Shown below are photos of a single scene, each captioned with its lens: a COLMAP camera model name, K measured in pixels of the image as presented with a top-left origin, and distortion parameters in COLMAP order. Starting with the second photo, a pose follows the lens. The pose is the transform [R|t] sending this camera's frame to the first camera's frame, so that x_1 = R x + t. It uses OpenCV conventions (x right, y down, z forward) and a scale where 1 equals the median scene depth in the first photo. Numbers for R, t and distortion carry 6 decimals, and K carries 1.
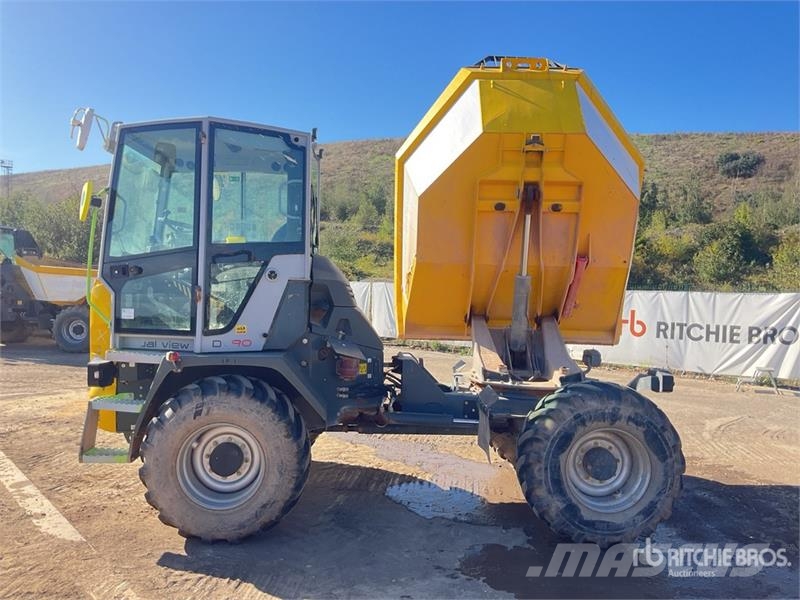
lens RADIAL K [[657.4, 0, 400.0], [0, 657.4, 300.0], [0, 0, 1]] dist [0.128836, -0.262870]
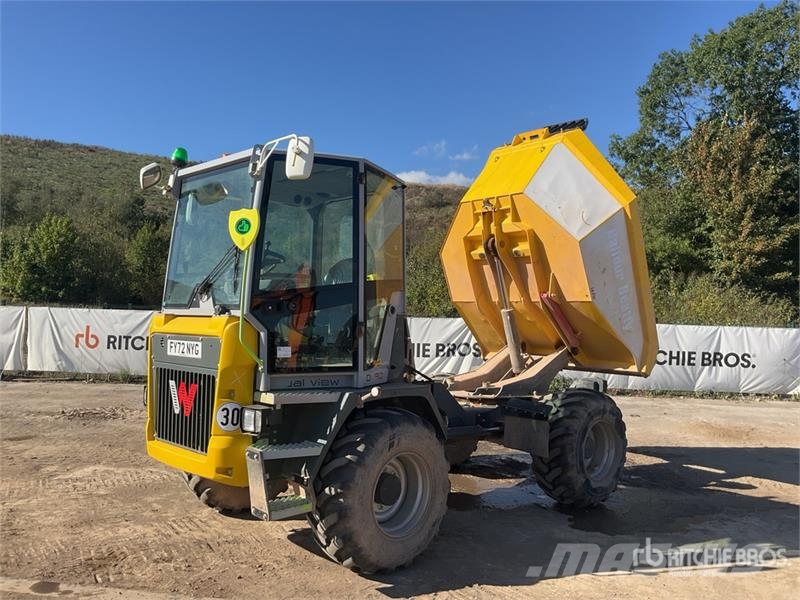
lens RADIAL K [[657.4, 0, 400.0], [0, 657.4, 300.0], [0, 0, 1]] dist [0.128836, -0.262870]
pose [[0.765880, 0.009815, 0.642908, -0.892658], [0.010152, 0.999574, -0.027354, -0.026424], [-0.642903, 0.027477, 0.765454, 0.181347]]
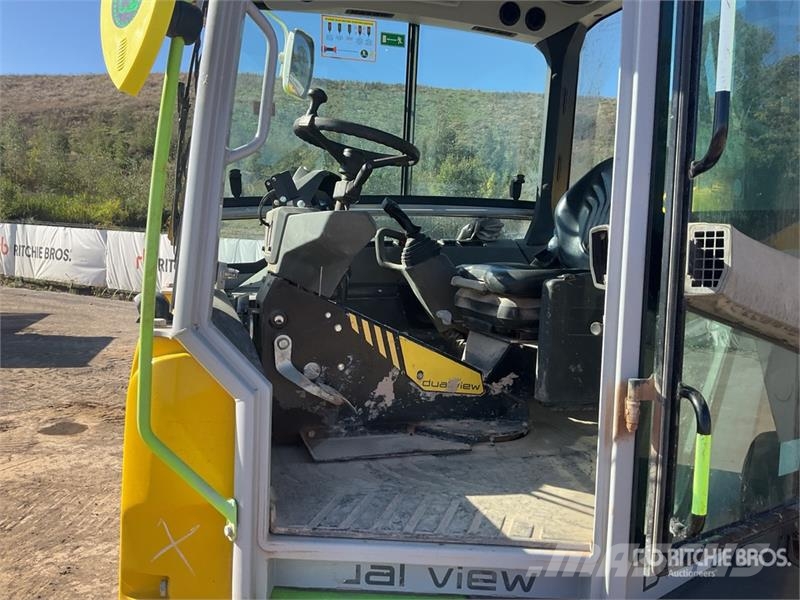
lens RADIAL K [[657.4, 0, 400.0], [0, 657.4, 300.0], [0, 0, 1]] dist [0.128836, -0.262870]
pose [[0.970984, -0.000546, 0.239144, -0.445793], [-0.017735, 0.997079, 0.074288, -0.068285], [-0.238486, -0.076373, 0.968138, 0.755938]]
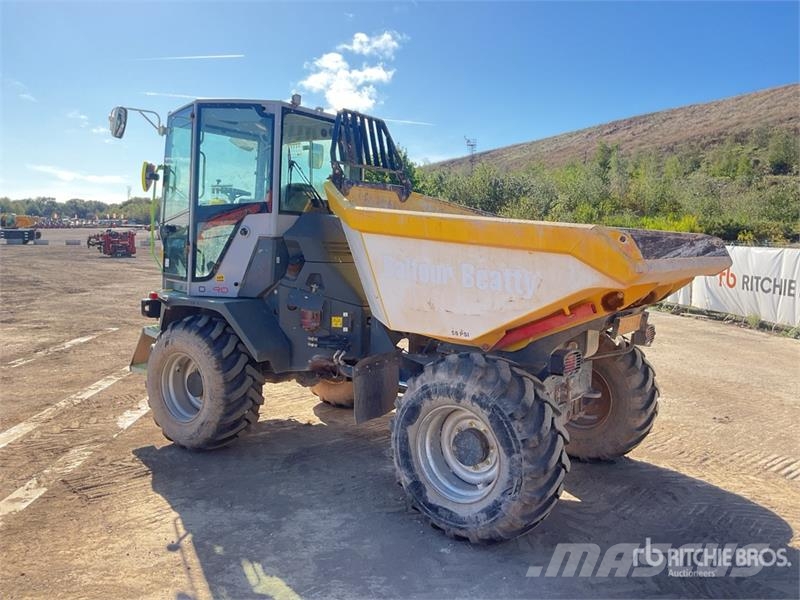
lens RADIAL K [[657.4, 0, 400.0], [0, 657.4, 300.0], [0, 0, 1]] dist [0.128836, -0.262870]
pose [[0.784549, 0.057329, -0.617411, 0.753308], [-0.023300, 0.997739, 0.063036, 0.000896], [0.619629, -0.035069, 0.784111, 0.270064]]
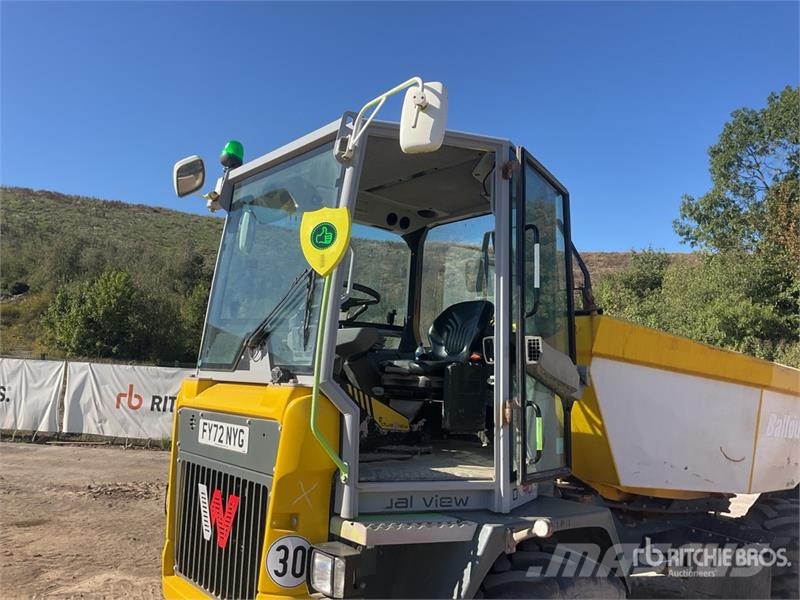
lens RADIAL K [[657.4, 0, 400.0], [0, 657.4, 300.0], [0, 0, 1]] dist [0.128836, -0.262870]
pose [[0.812116, 0.082124, 0.577687, -0.734734], [-0.014652, 0.992604, -0.120511, -0.037943], [-0.583312, 0.089405, 0.807313, 0.539792]]
